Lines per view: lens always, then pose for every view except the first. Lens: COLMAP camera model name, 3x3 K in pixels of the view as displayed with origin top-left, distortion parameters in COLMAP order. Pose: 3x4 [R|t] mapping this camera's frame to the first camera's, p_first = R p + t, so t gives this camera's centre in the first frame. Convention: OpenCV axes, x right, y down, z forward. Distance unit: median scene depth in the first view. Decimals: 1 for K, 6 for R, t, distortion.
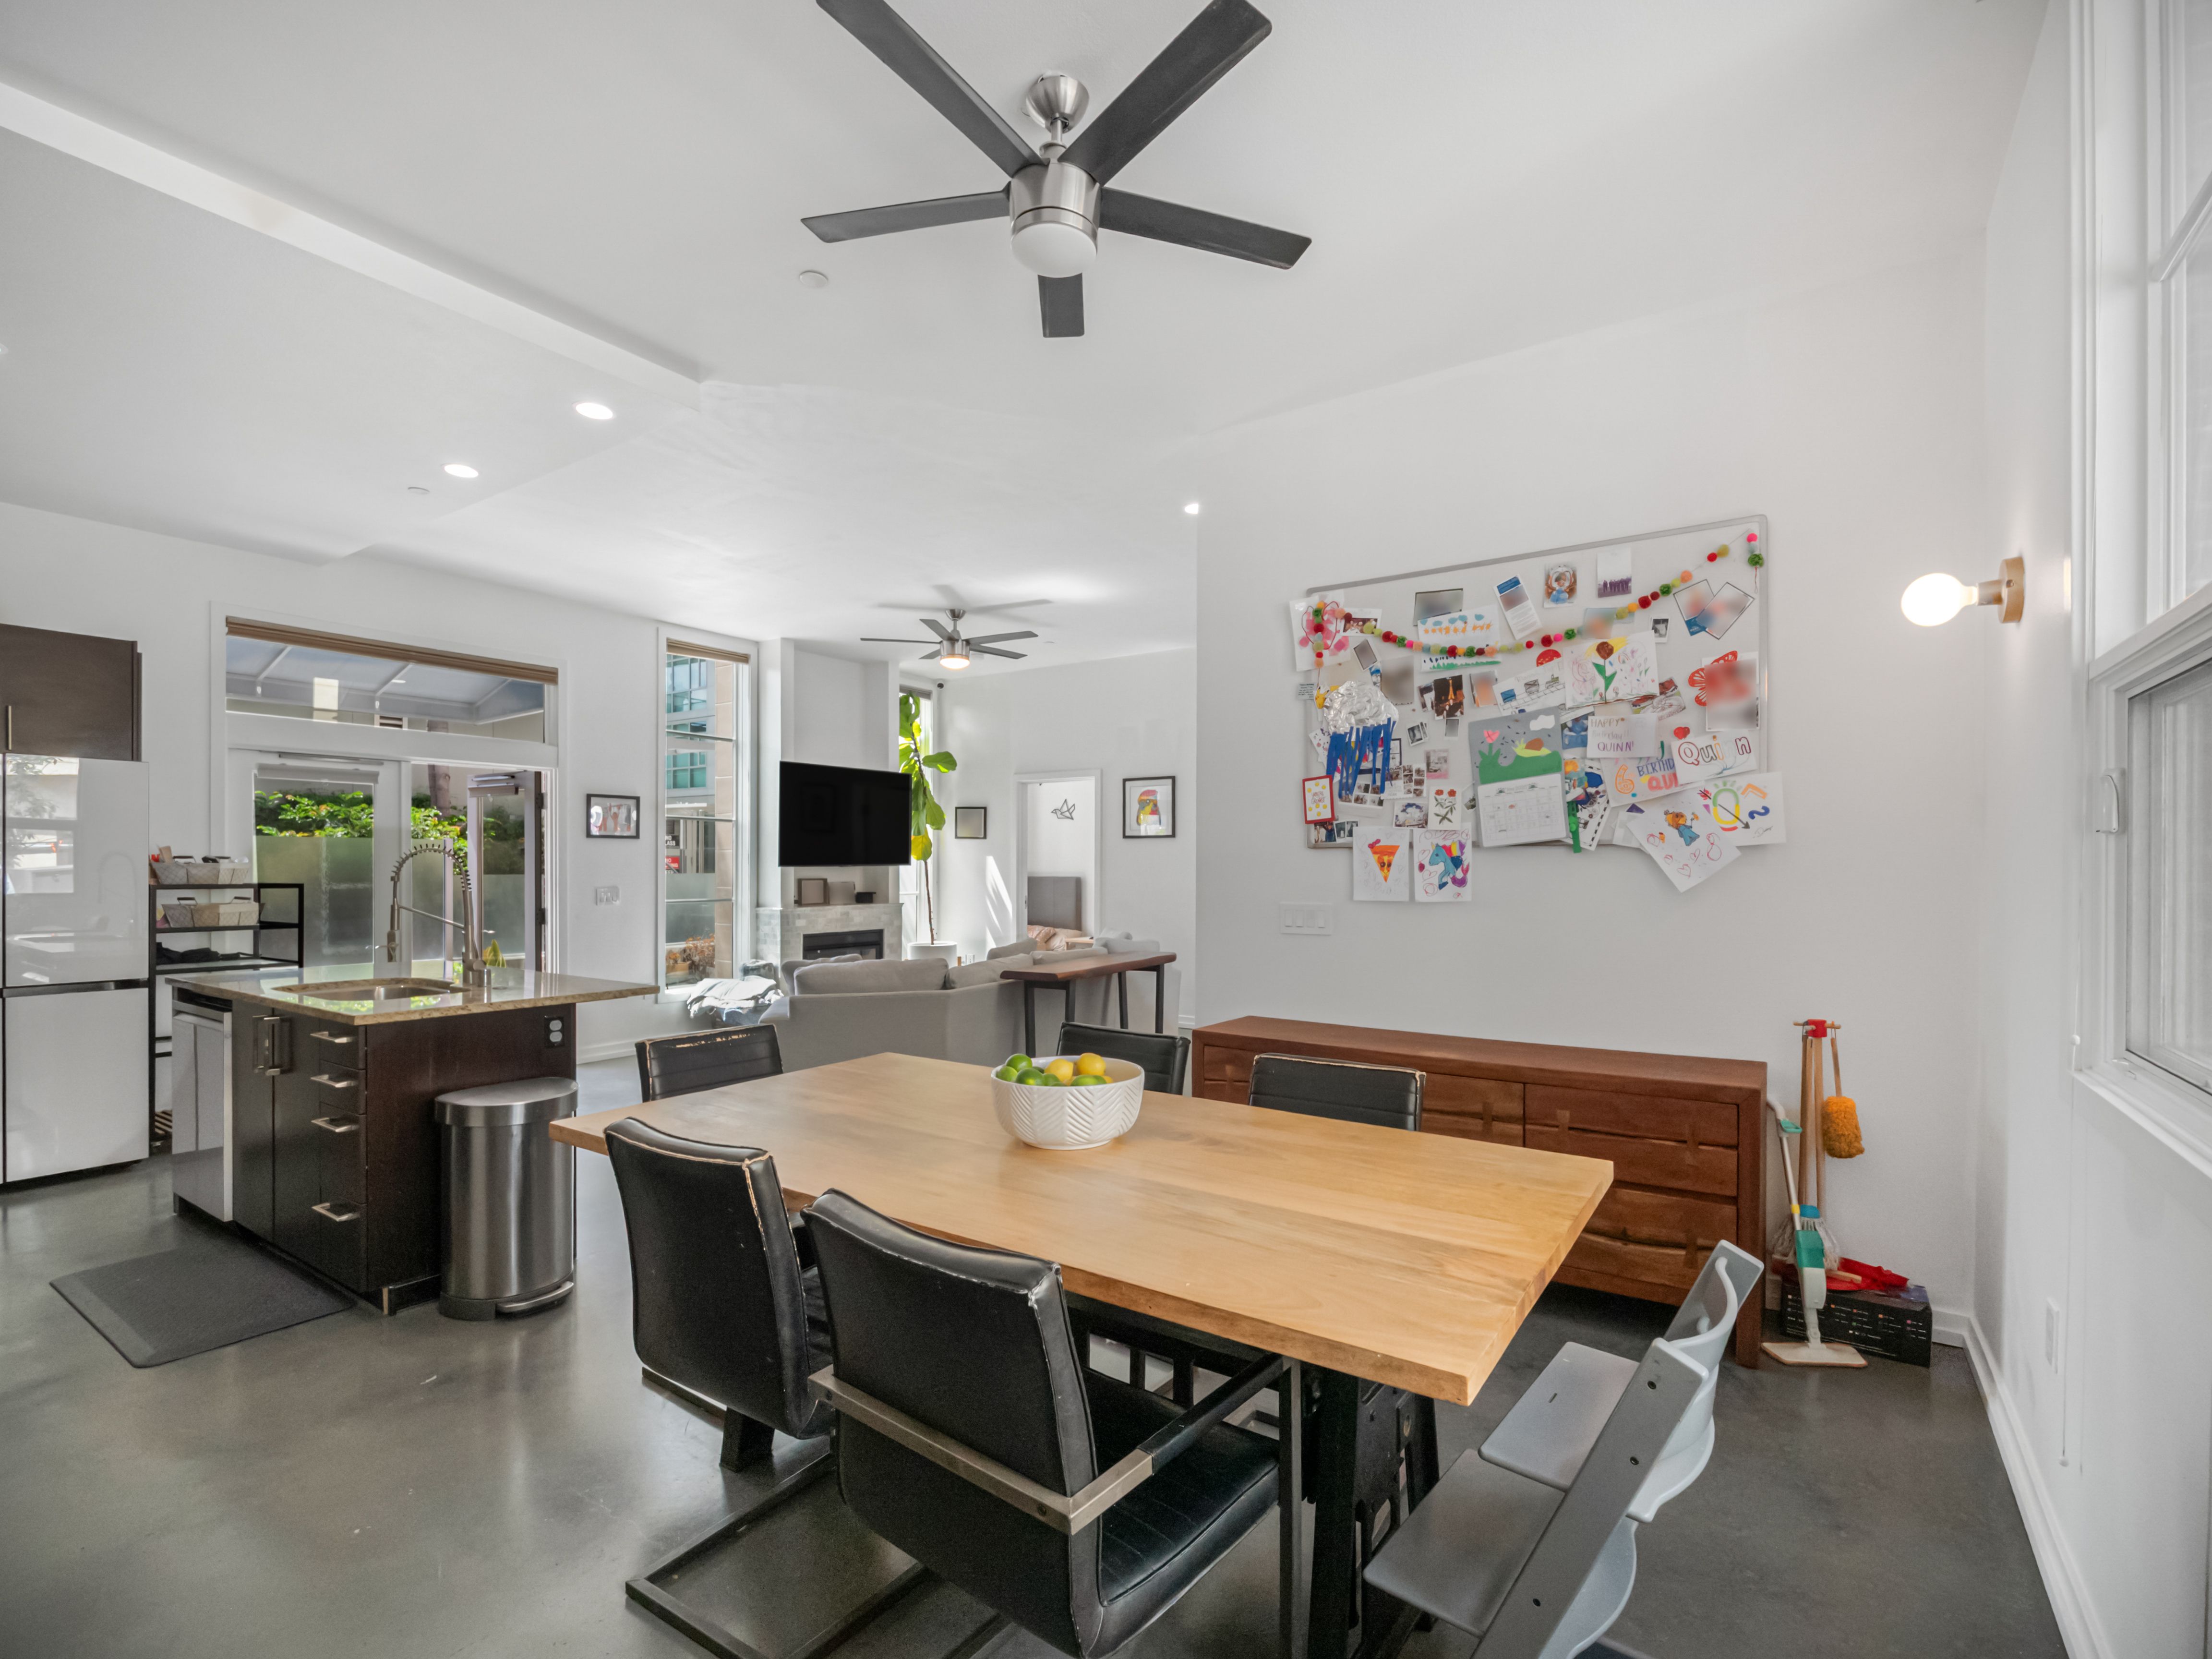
lens RADIAL K [[1026.2, 0, 1123.5], [0, 1026.2, 873.2], [0, 0, 1]] dist [-0.004188, -0.001033]
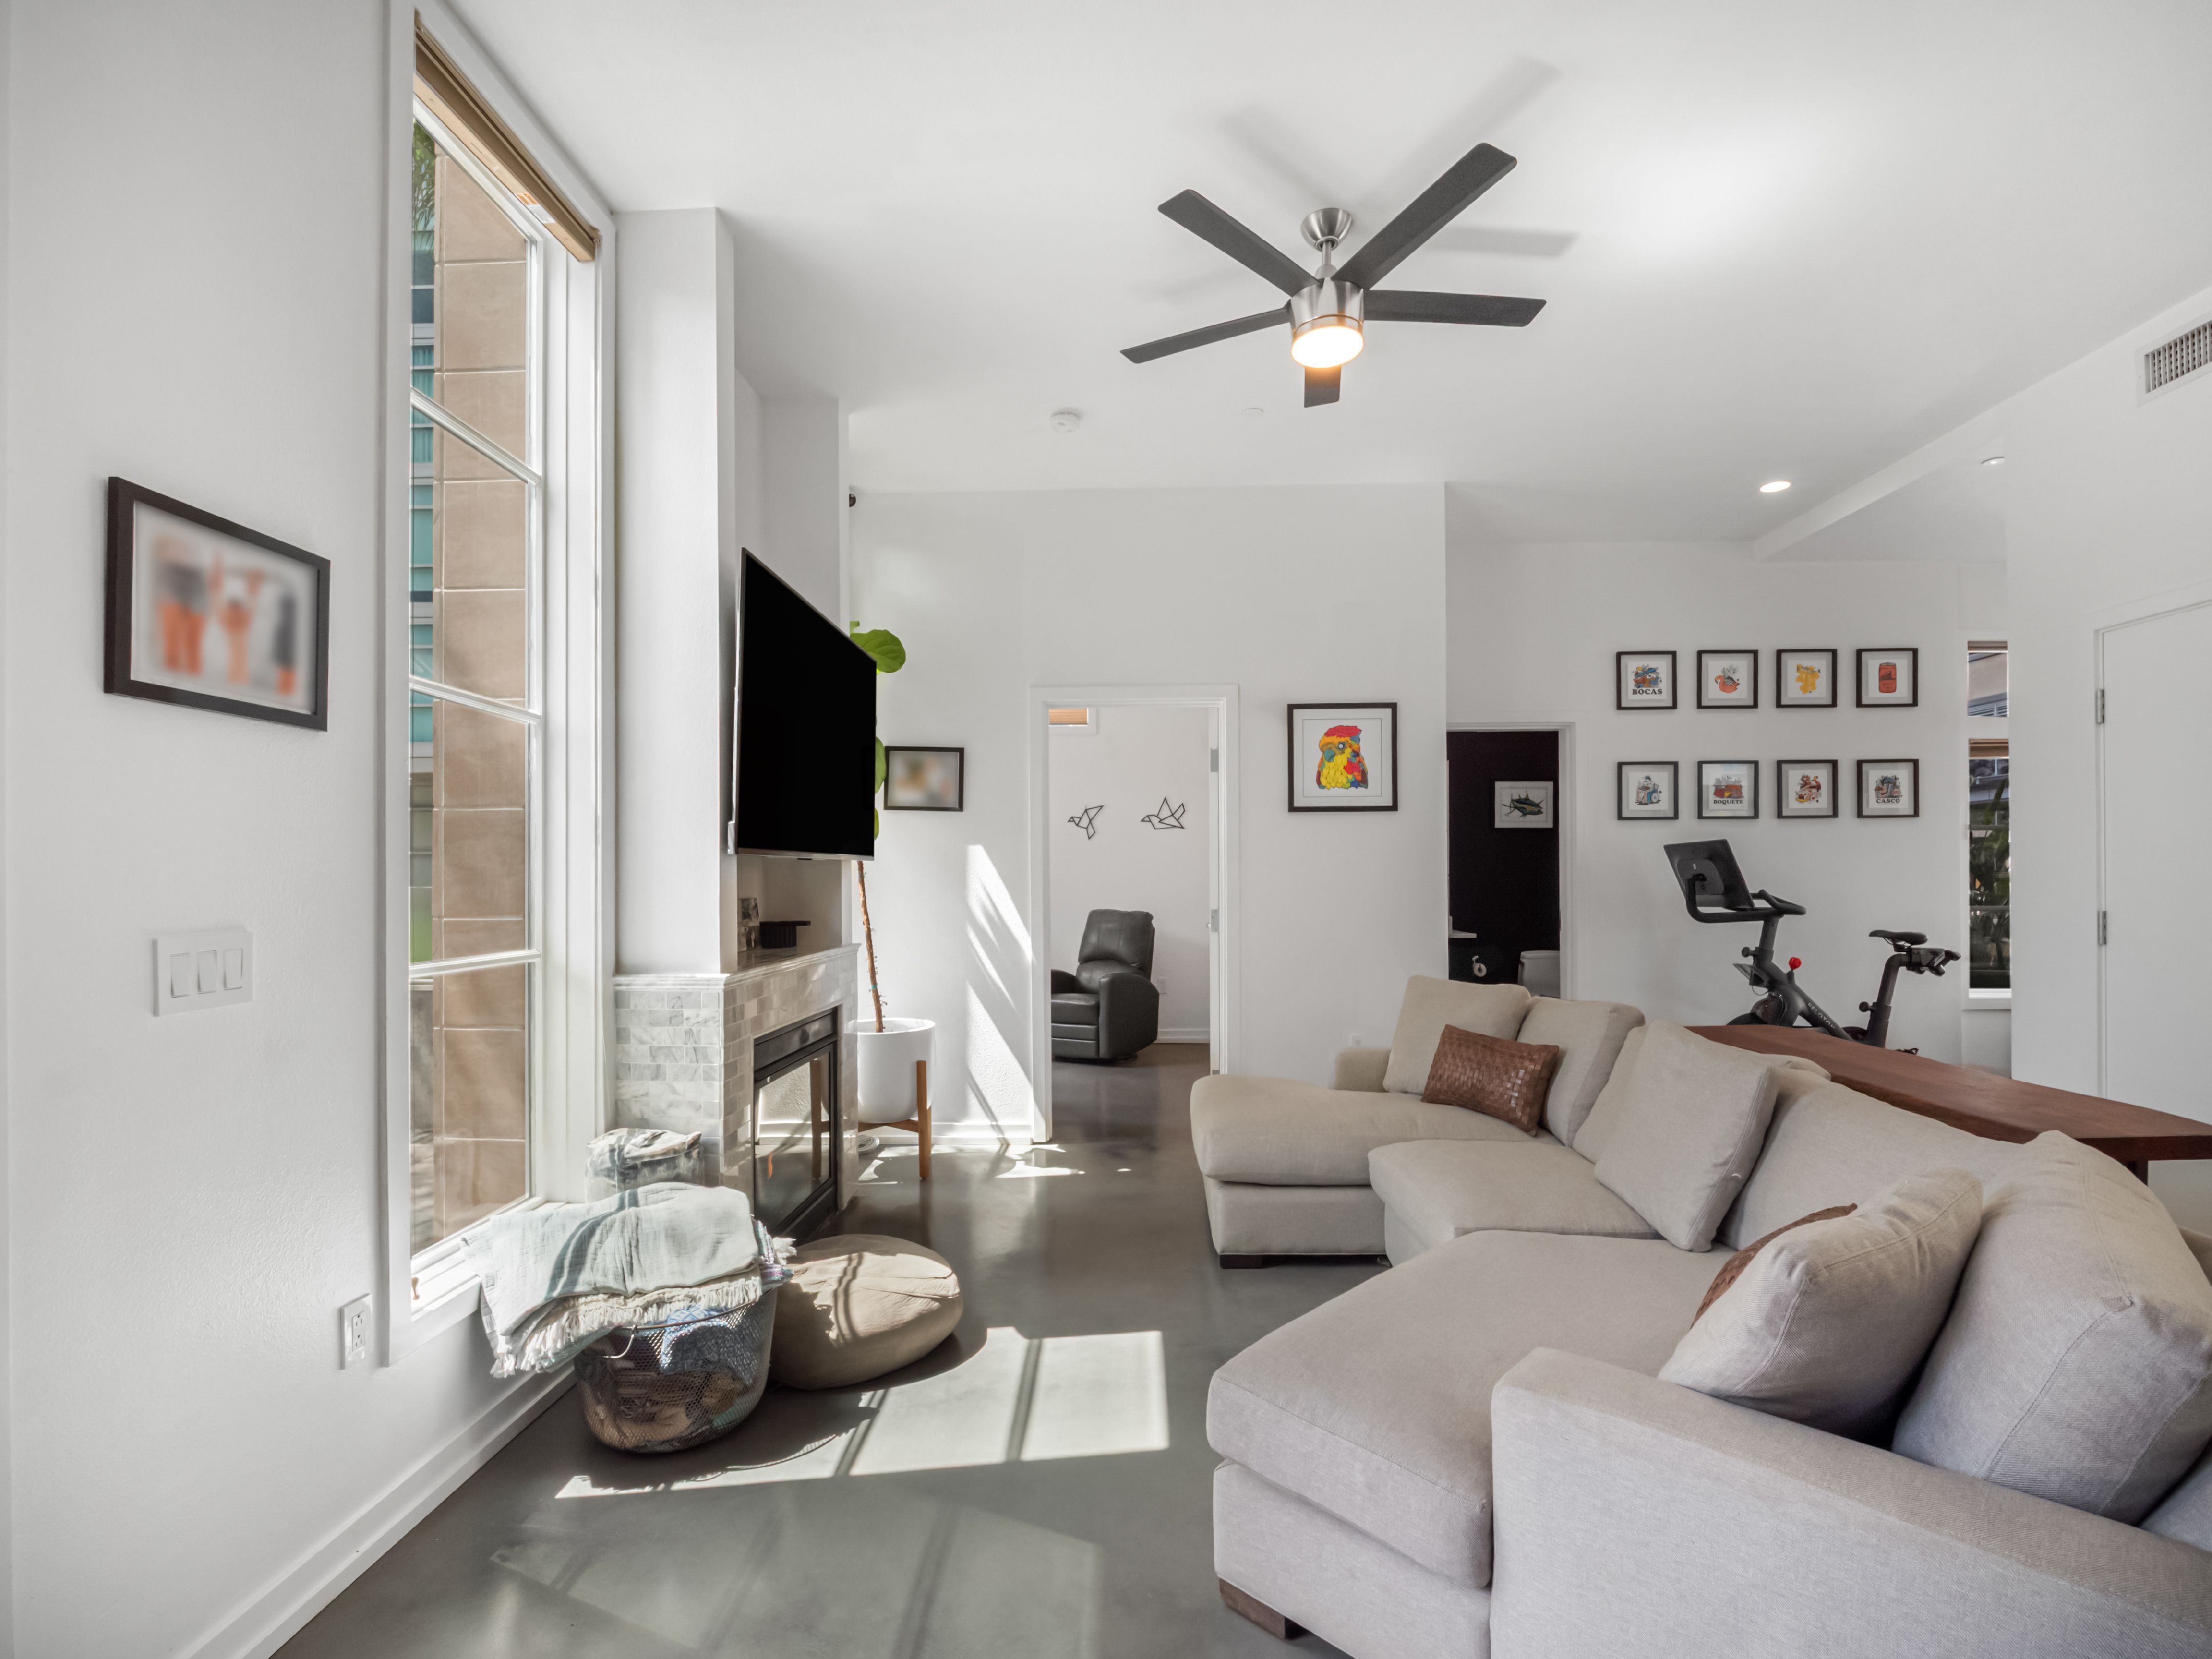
lens RADIAL K [[1016.0, 0, 1110.2], [0, 1016.0, 878.8], [0, 0, 1]] dist [-0.003240, -0.000525]
pose [[0.848440, -0.005539, 0.529263, -0.435067], [0.010801, 0.999918, -0.006850, 0.005921], [-0.529181, 0.011528, 0.848430, 0.682644]]
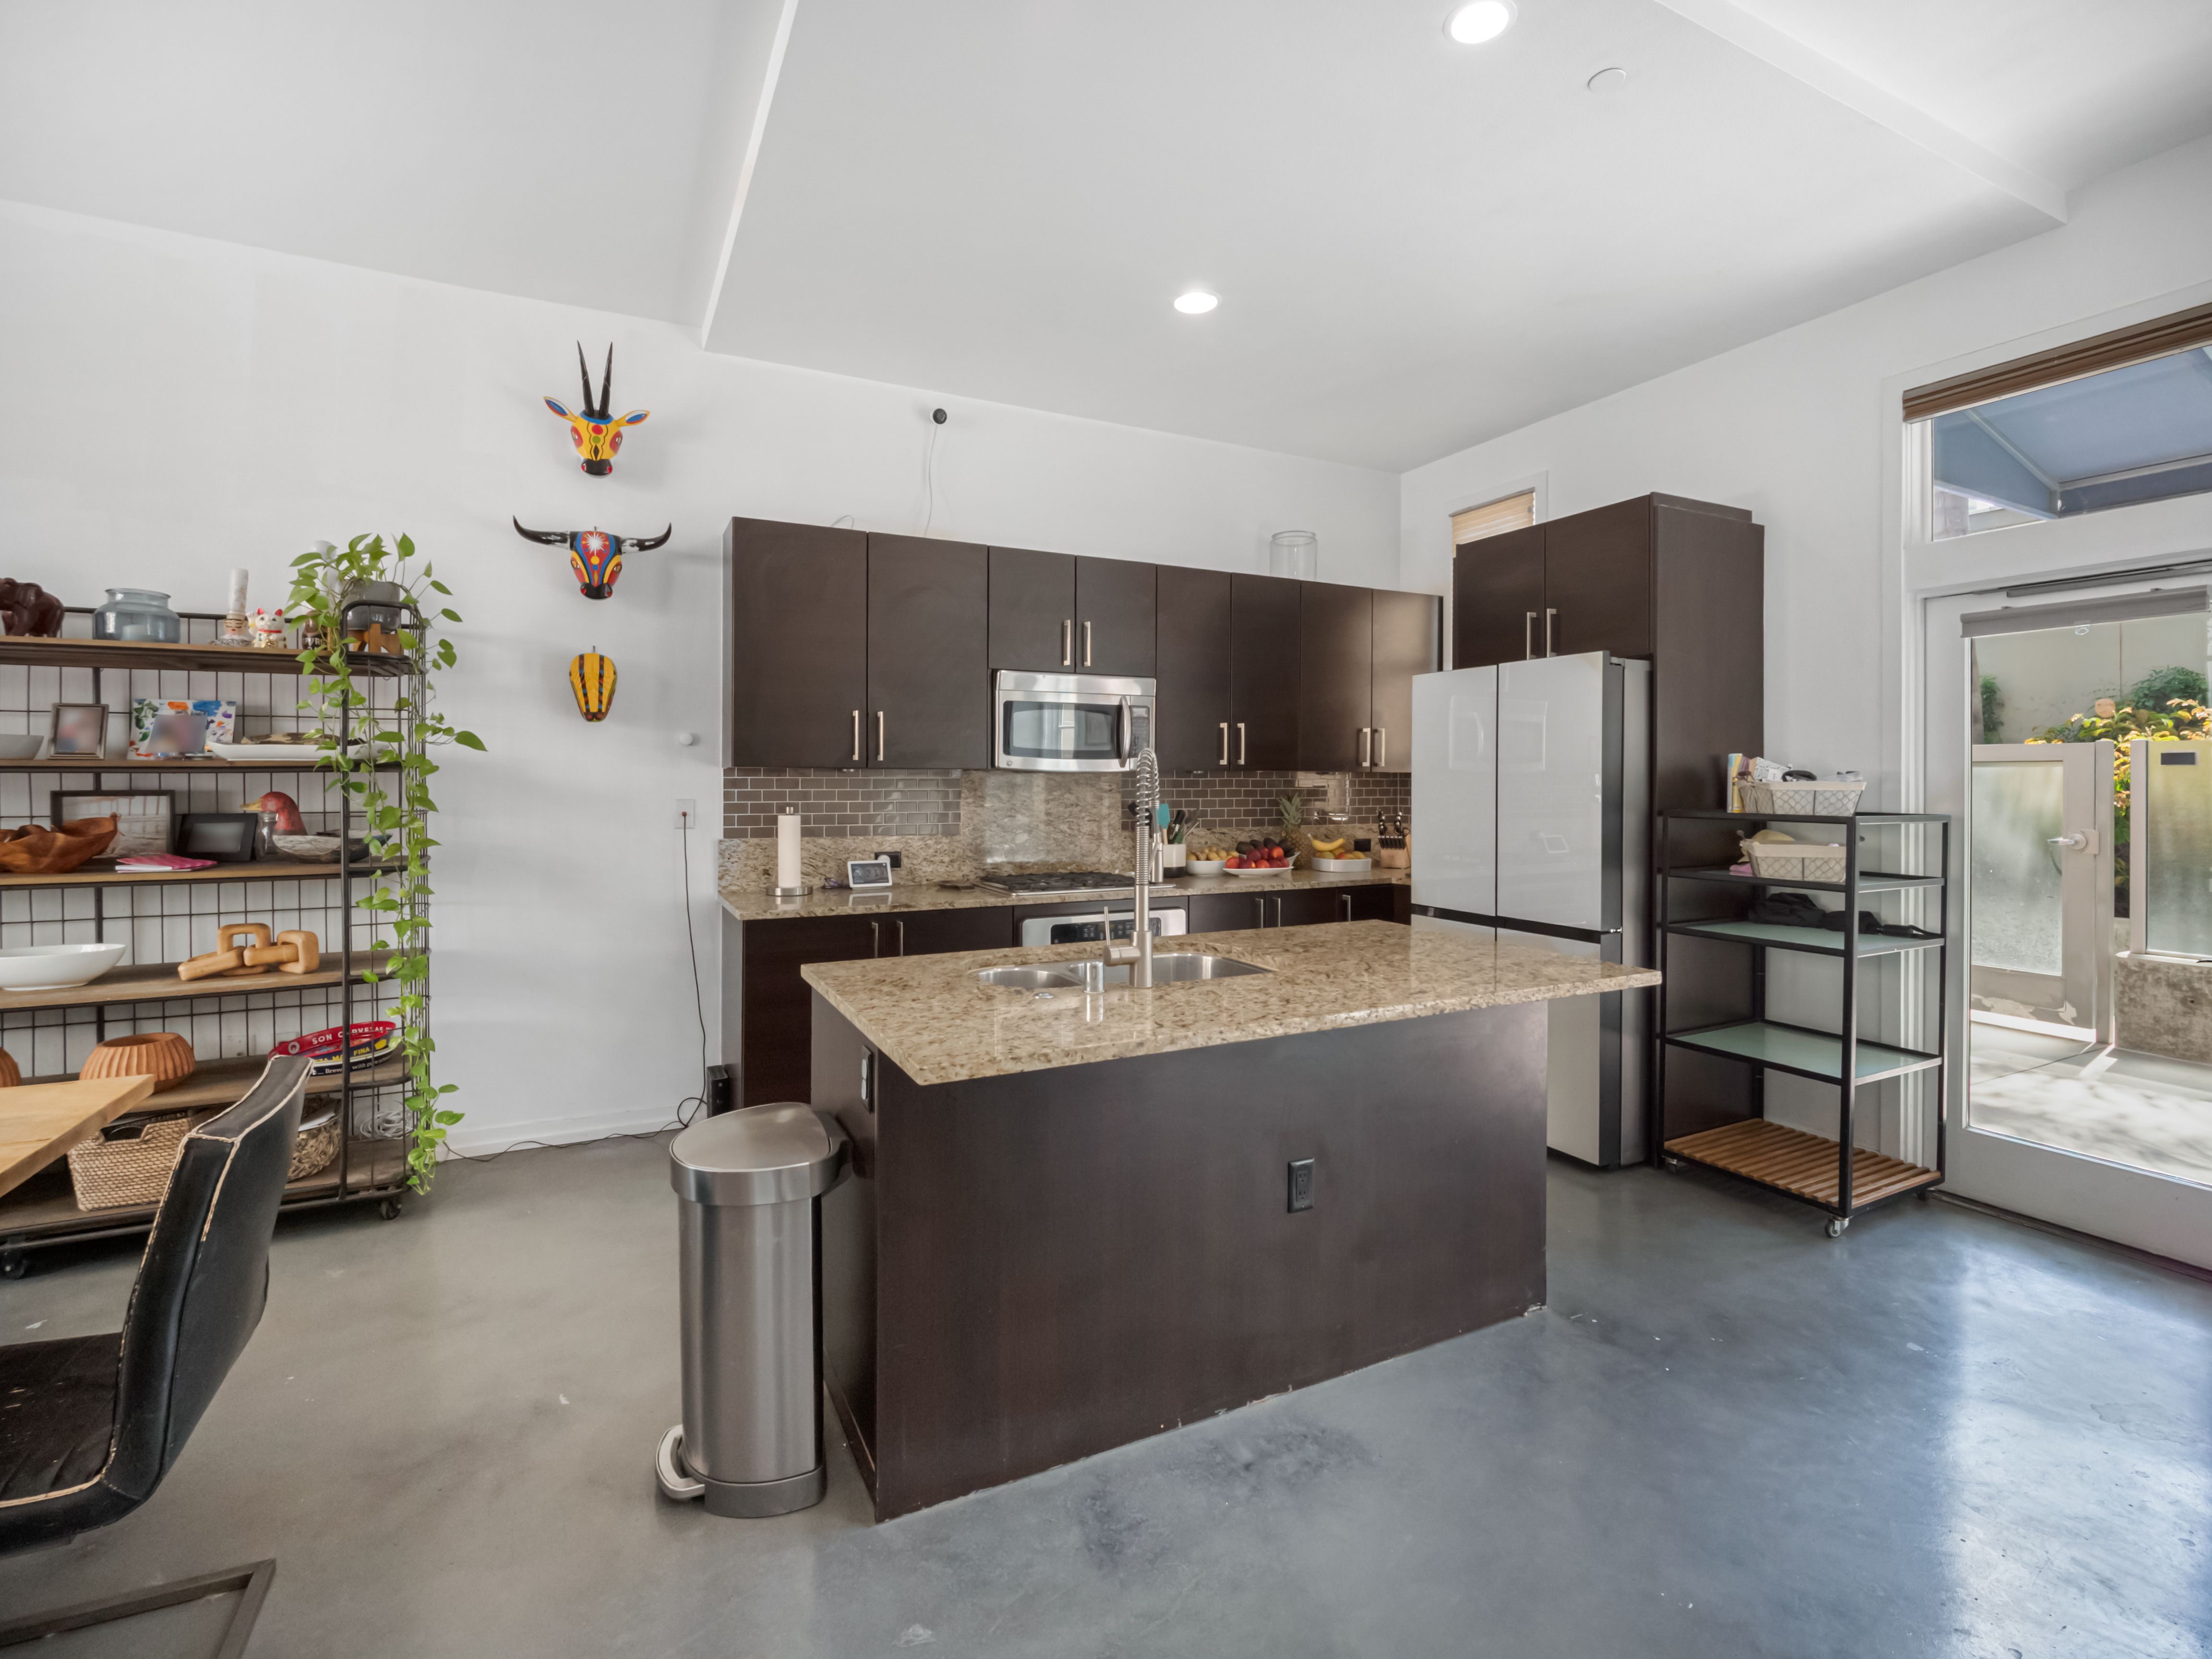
lens RADIAL K [[1019.3, 0, 1095.5], [0, 1019.3, 784.1], [0, 0, 1]] dist [-0.008318, -0.000869]
pose [[-0.497231, -0.001699, -0.867616, -0.062350], [-0.009407, 0.999950, 0.003433, -0.004516], [0.867567, 0.009868, -0.497222, 0.639561]]
